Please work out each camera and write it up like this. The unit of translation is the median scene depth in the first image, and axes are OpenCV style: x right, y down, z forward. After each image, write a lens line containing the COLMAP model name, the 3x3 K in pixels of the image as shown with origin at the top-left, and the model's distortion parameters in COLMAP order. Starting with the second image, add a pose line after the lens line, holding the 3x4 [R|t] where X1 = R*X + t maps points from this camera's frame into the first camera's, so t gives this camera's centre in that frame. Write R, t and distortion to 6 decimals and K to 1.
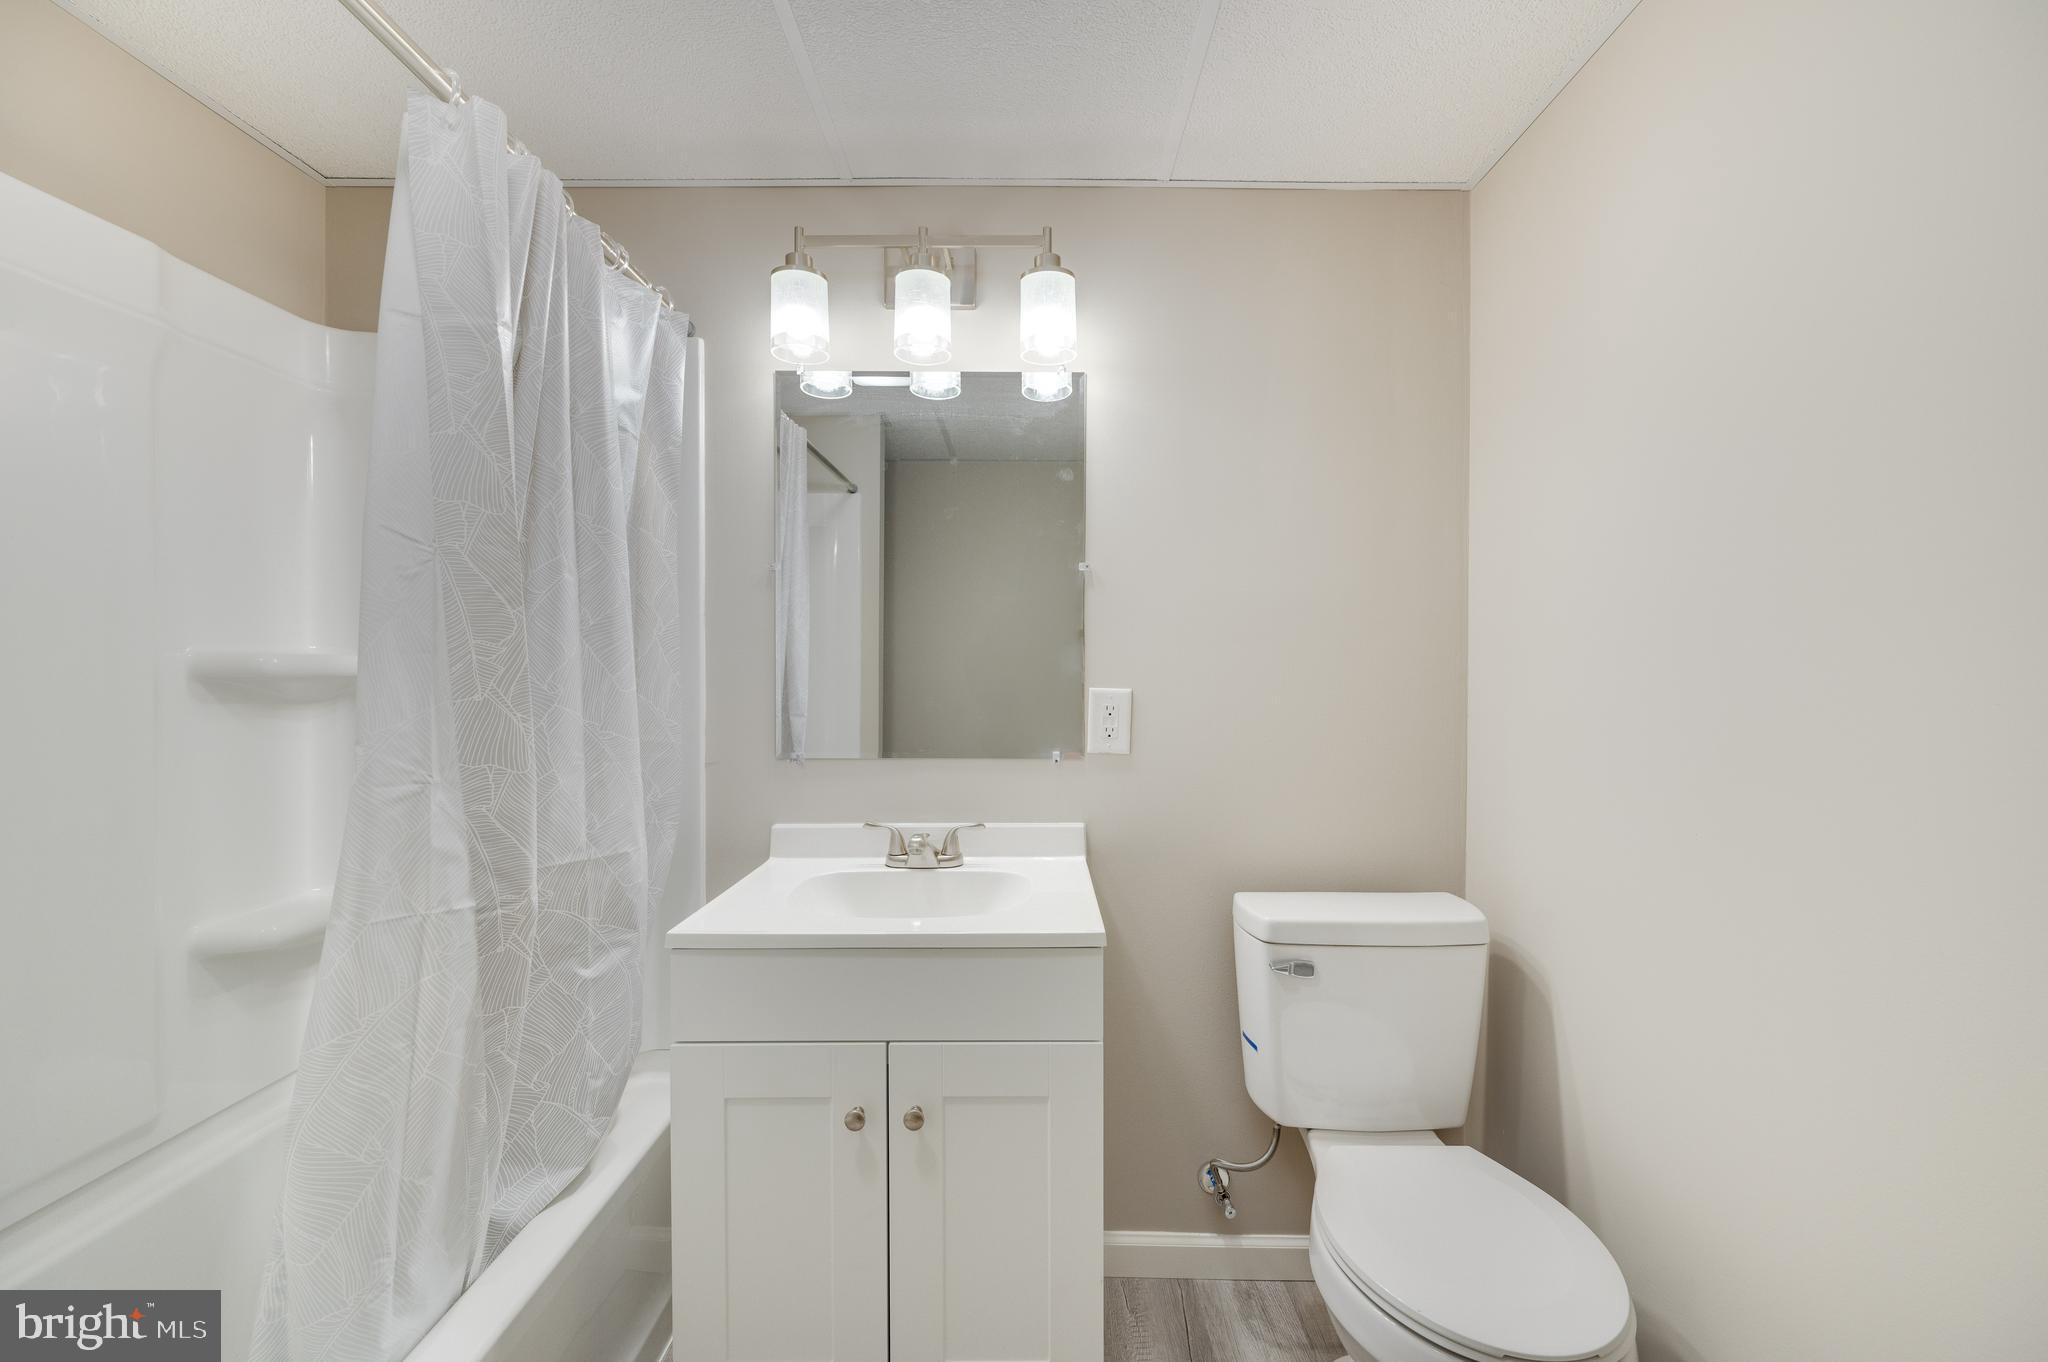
lens RADIAL K [[816.9, 0, 1035.1], [0, 816.9, 680.6], [0, 0, 1]] dist [-0.001140, -0.000521]
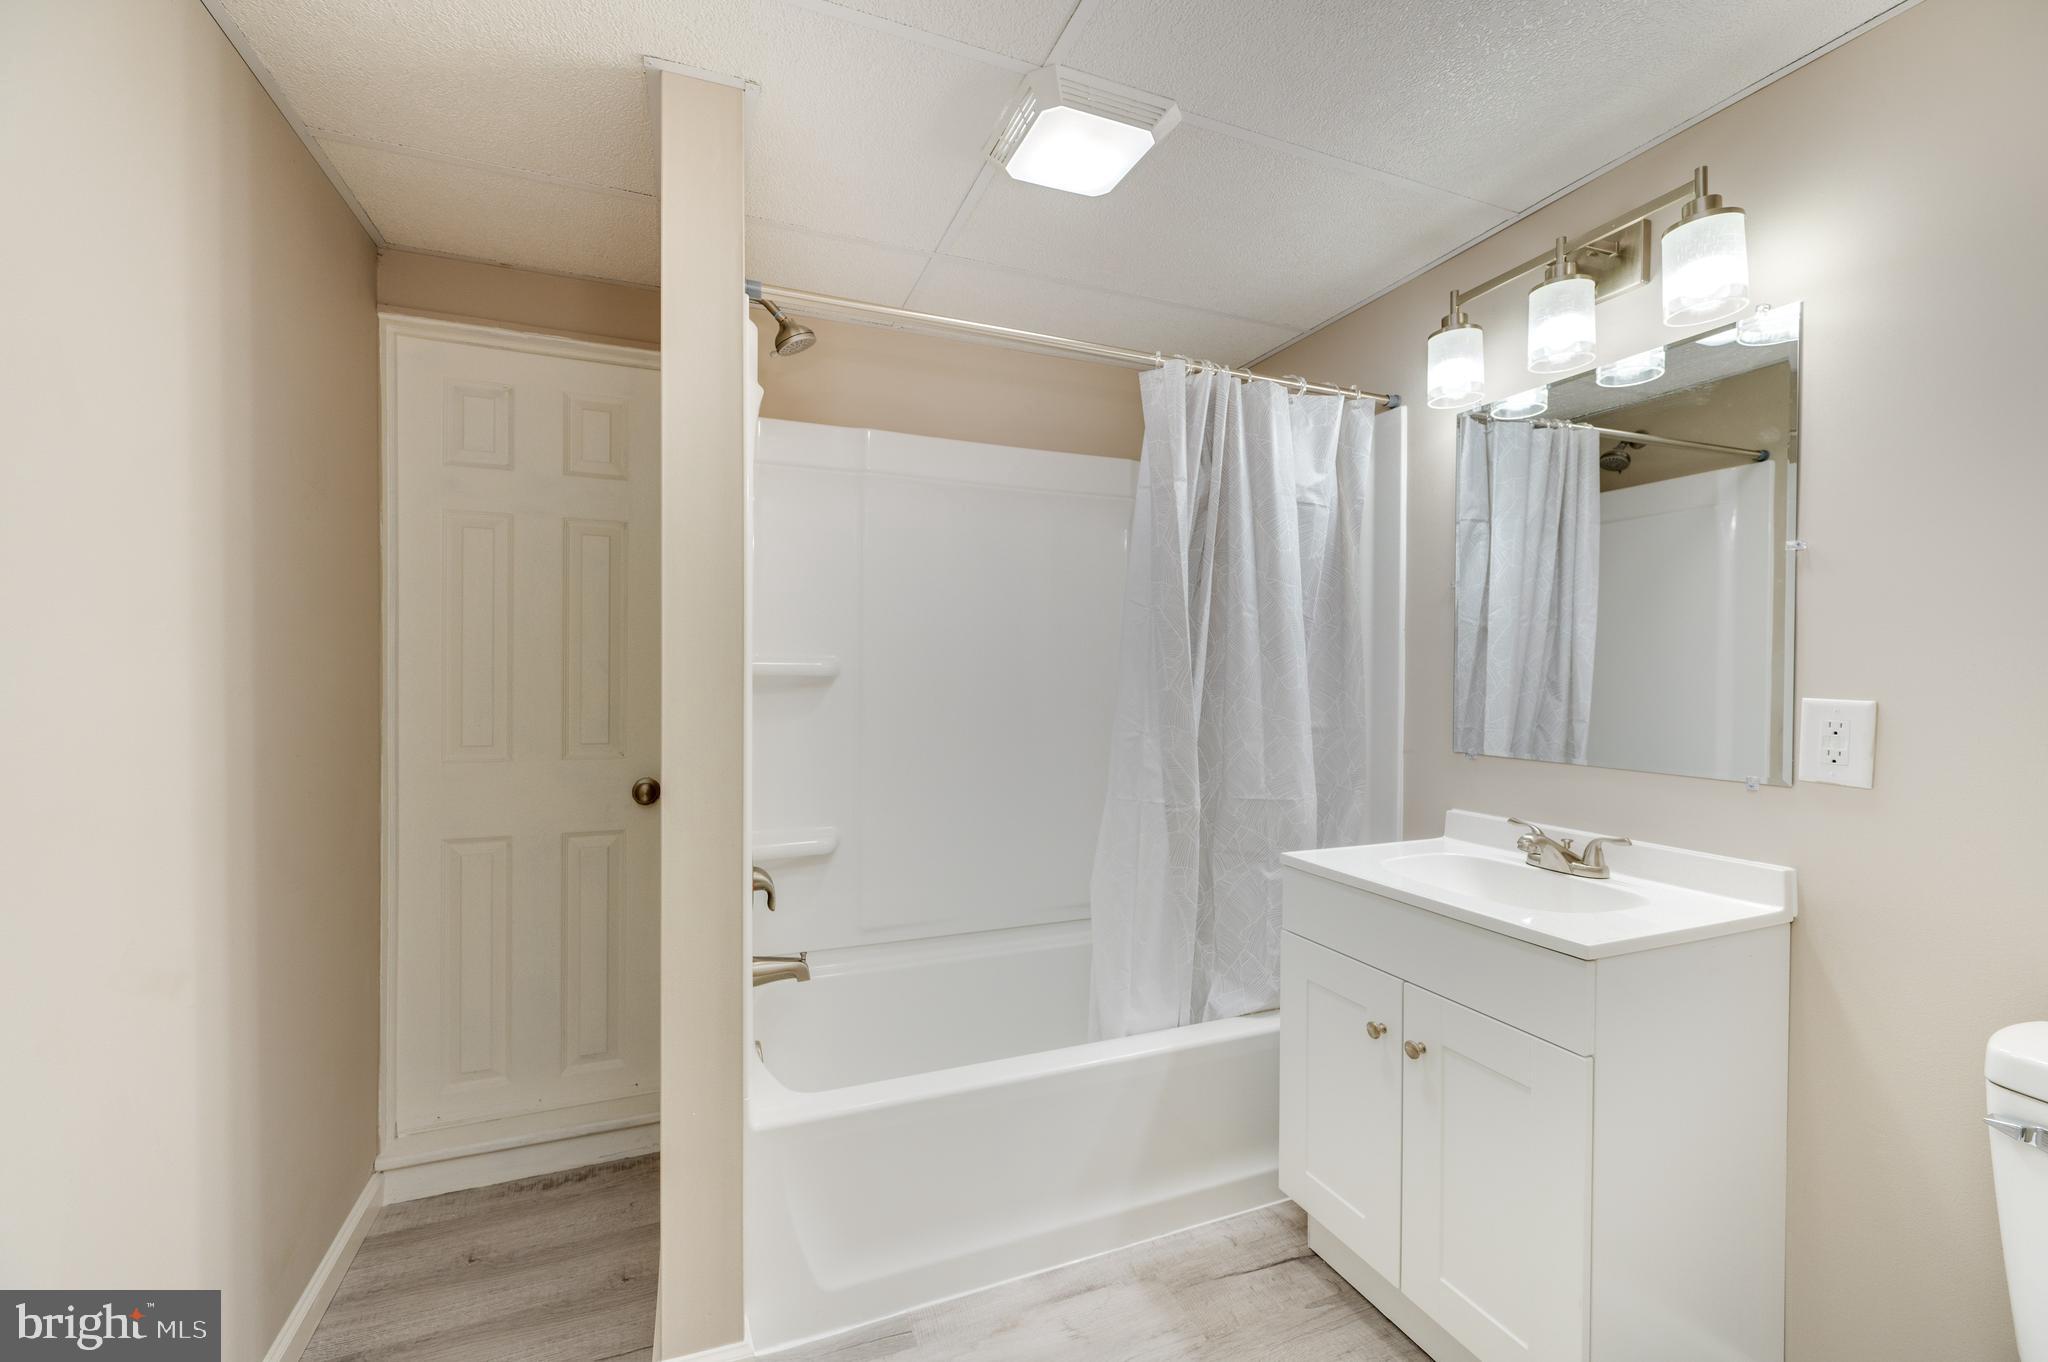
lens RADIAL K [[816.9, 0, 1035.1], [0, 816.9, 680.6], [0, 0, 1]] dist [-0.001140, -0.000521]
pose [[0.390134, 0.008730, -0.920717, 0.556825], [-0.014935, 0.999884, 0.003152, 0.000873], [0.920637, 0.012521, 0.390219, 0.011718]]
